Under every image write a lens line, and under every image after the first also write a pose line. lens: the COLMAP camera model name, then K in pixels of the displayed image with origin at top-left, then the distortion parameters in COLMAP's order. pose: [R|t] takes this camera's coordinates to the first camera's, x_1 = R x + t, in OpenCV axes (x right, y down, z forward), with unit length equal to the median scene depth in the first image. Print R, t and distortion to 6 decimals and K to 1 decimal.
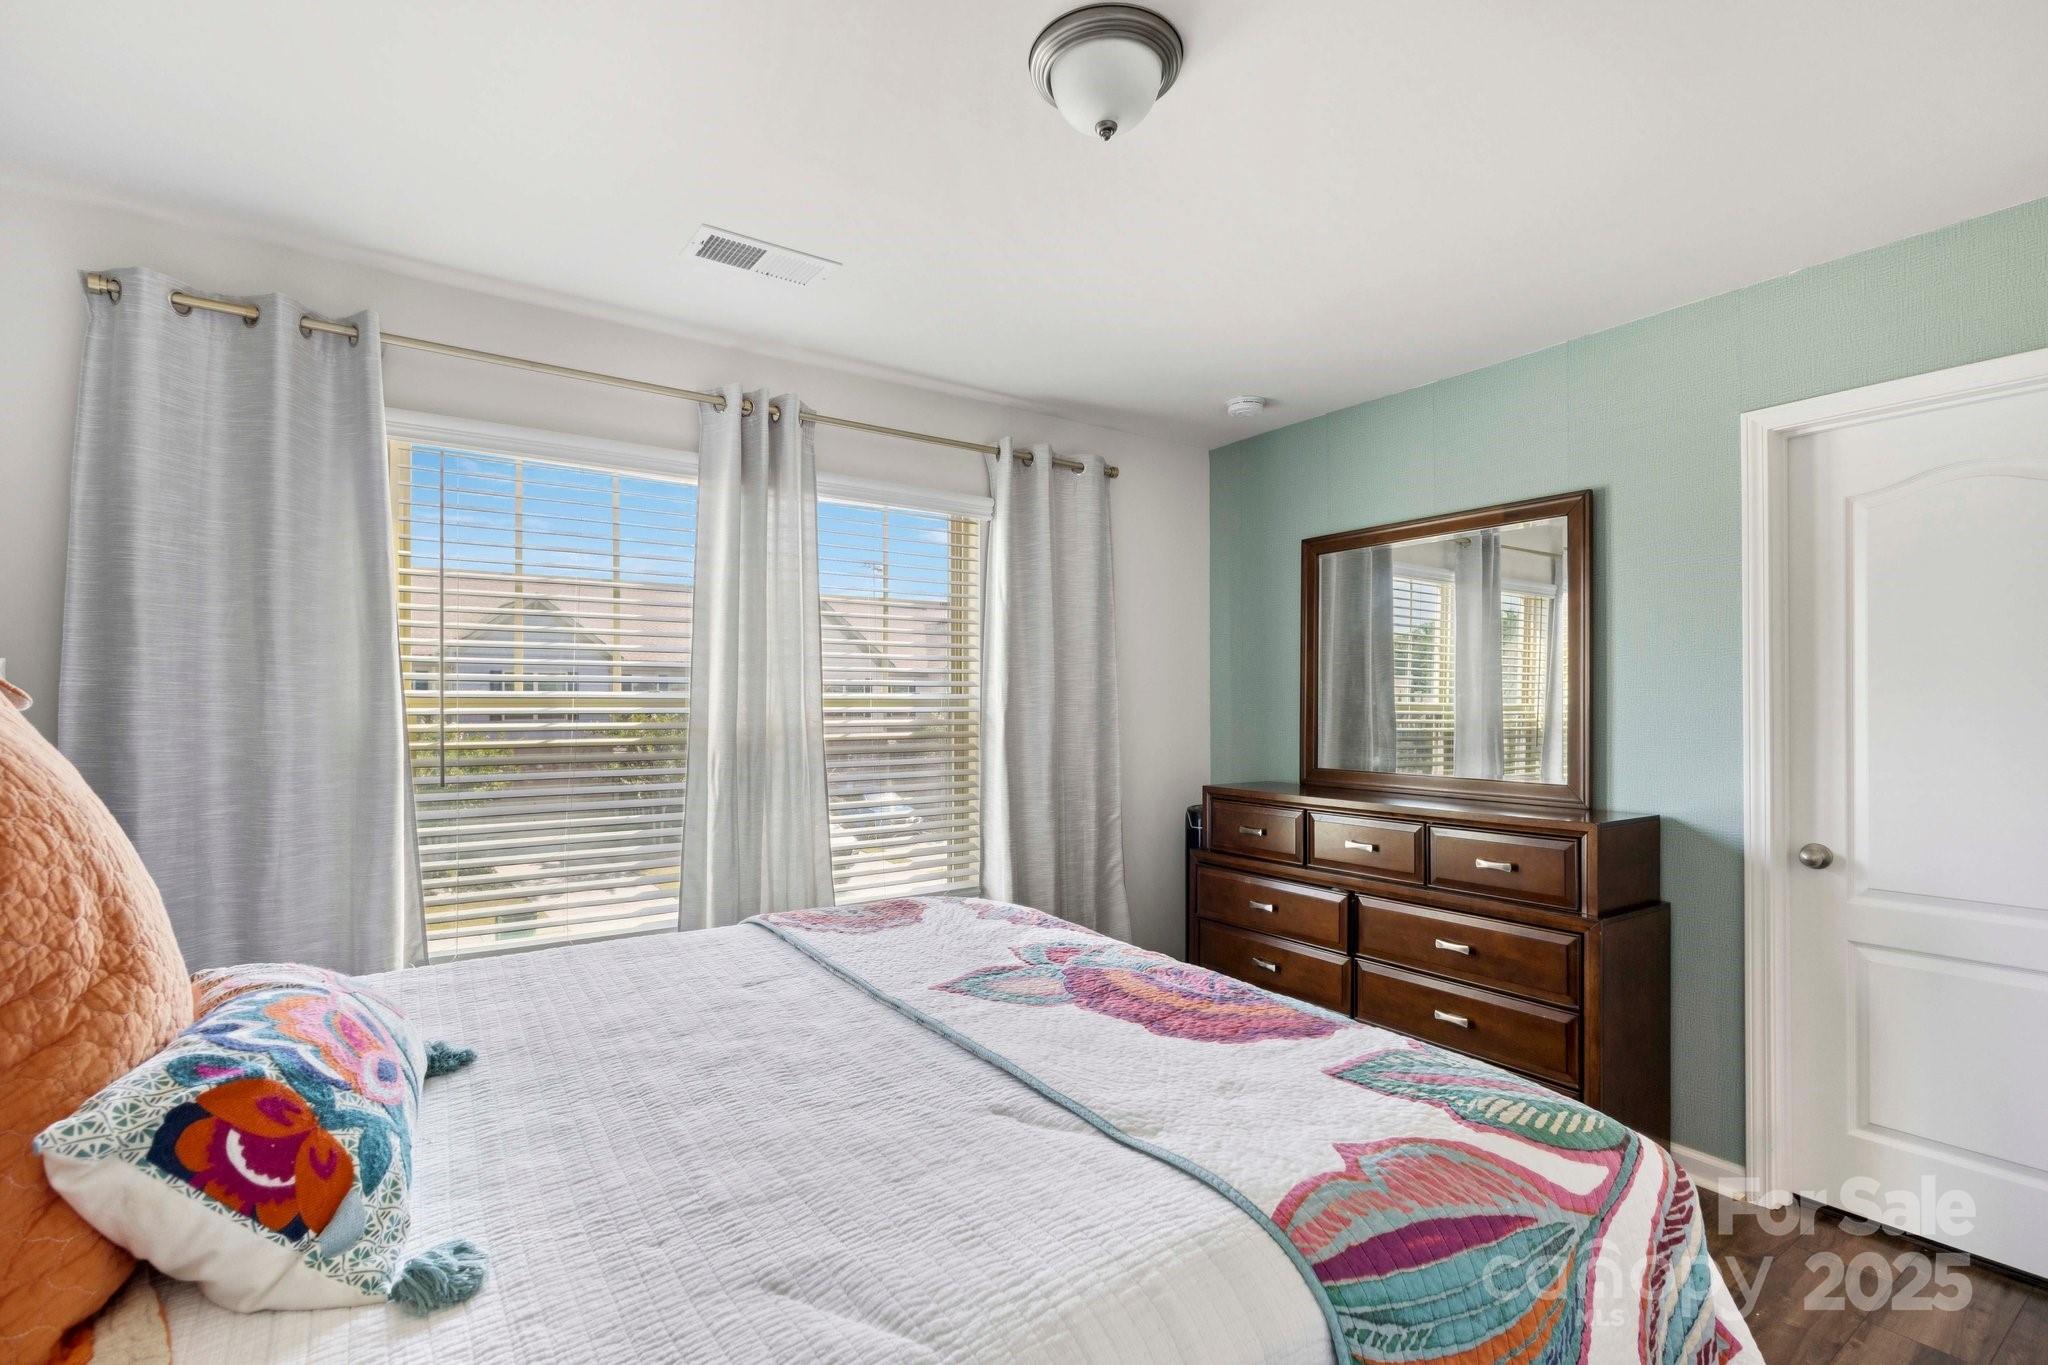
lens RADIAL K [[928.4, 0, 1024.0], [0, 928.4, 682.5], [0, 0, 1]] dist [0.006856, 0.000412]
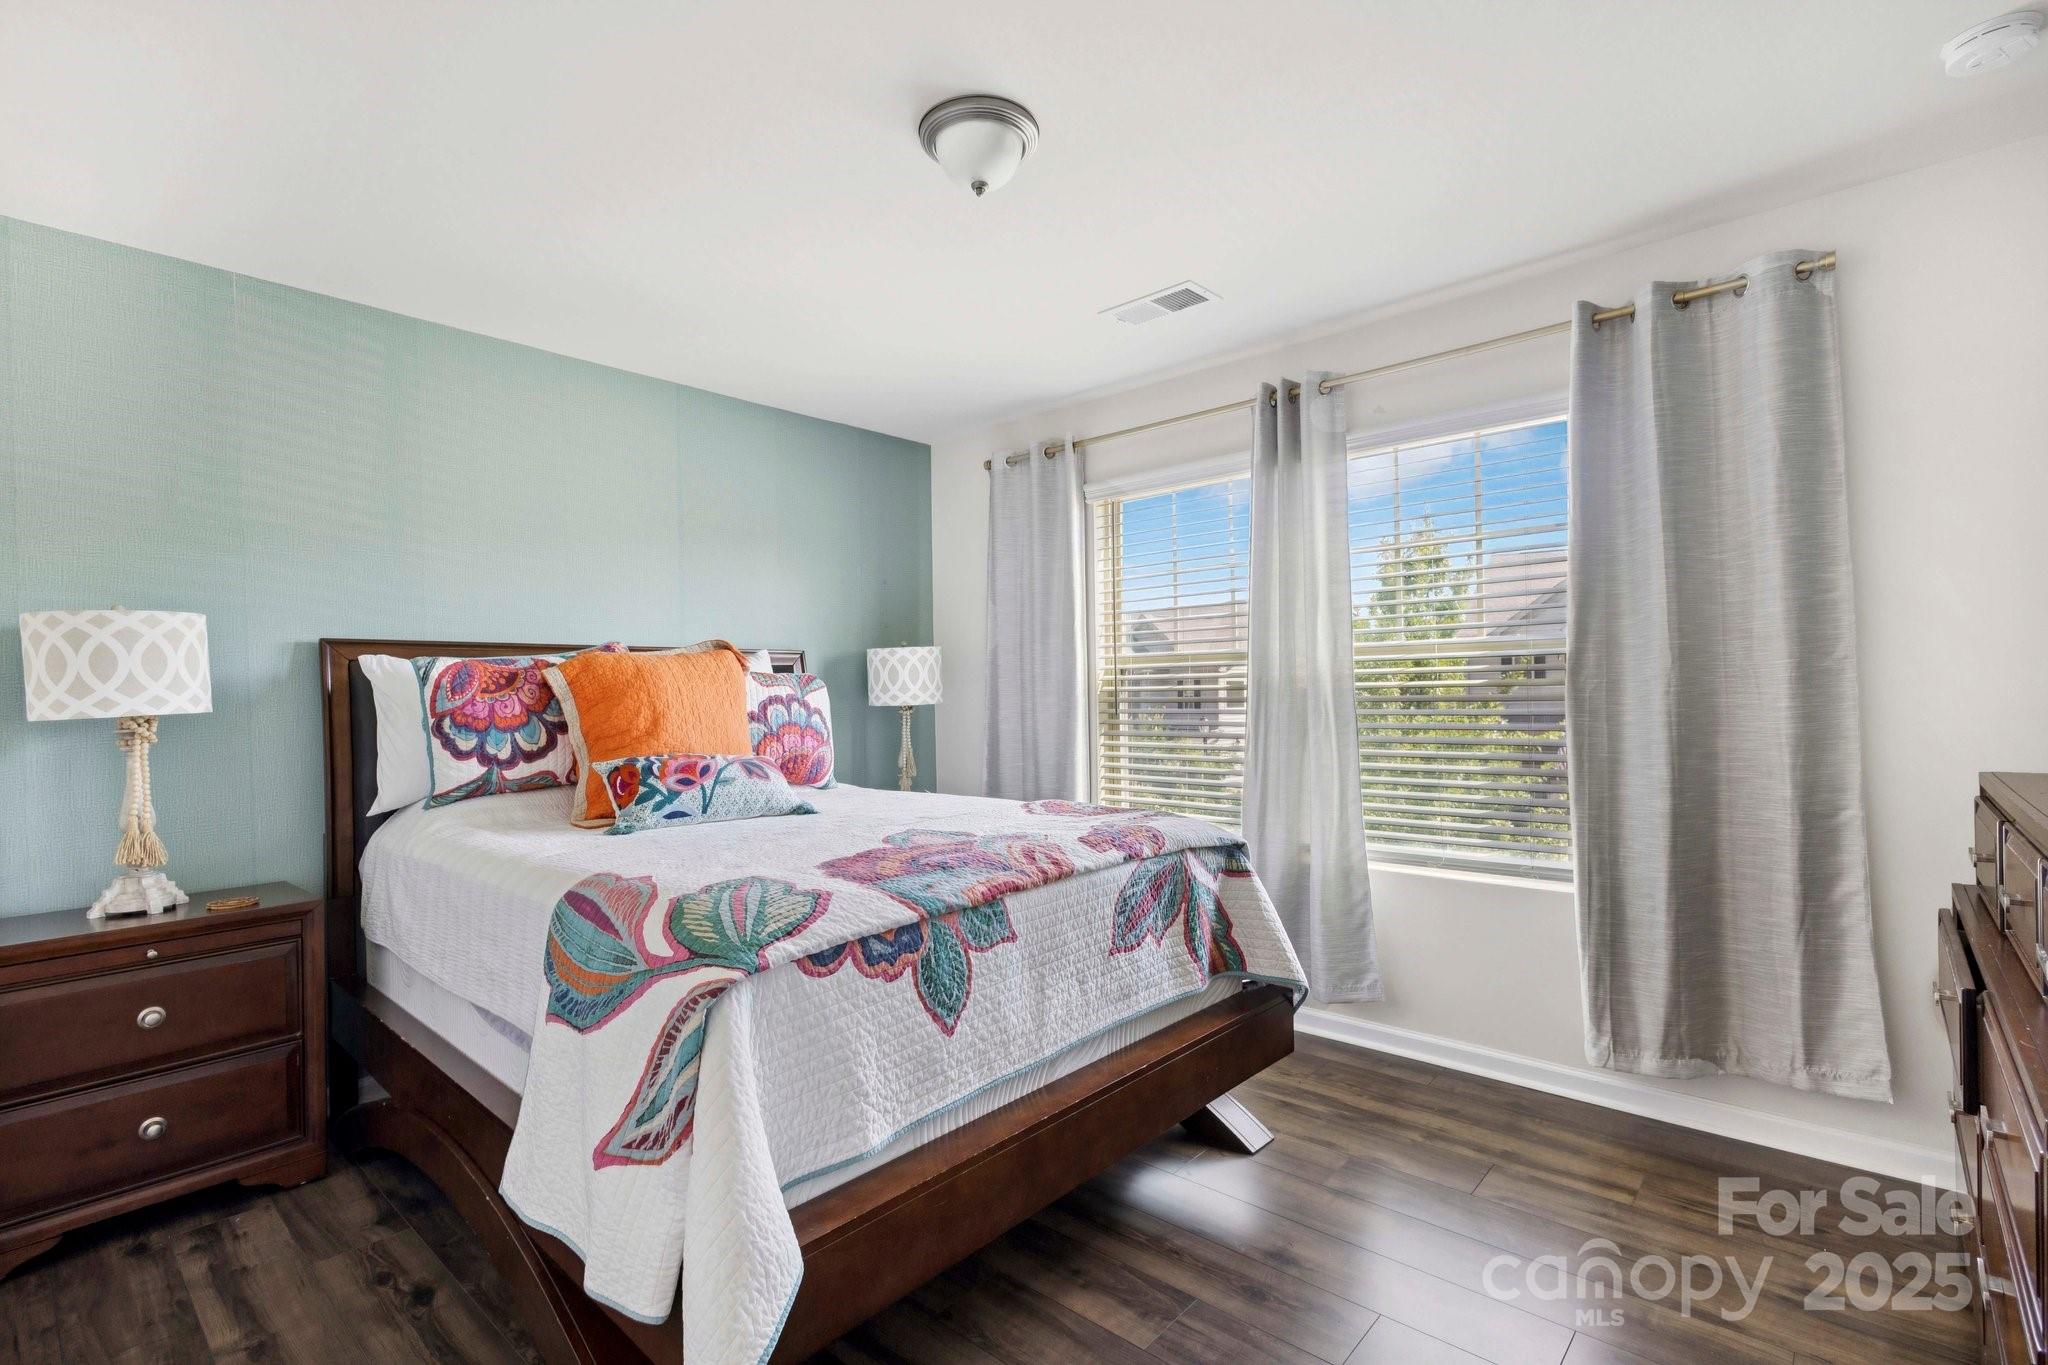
lens RADIAL K [[928.4, 0, 1024.0], [0, 928.4, 682.5], [0, 0, 1]] dist [0.006856, 0.000412]
pose [[0.217199, -0.005807, -0.976110, 0.752595], [0.047006, 0.998884, 0.004517, 0.036584], [0.974995, -0.046864, 0.217229, 0.426969]]
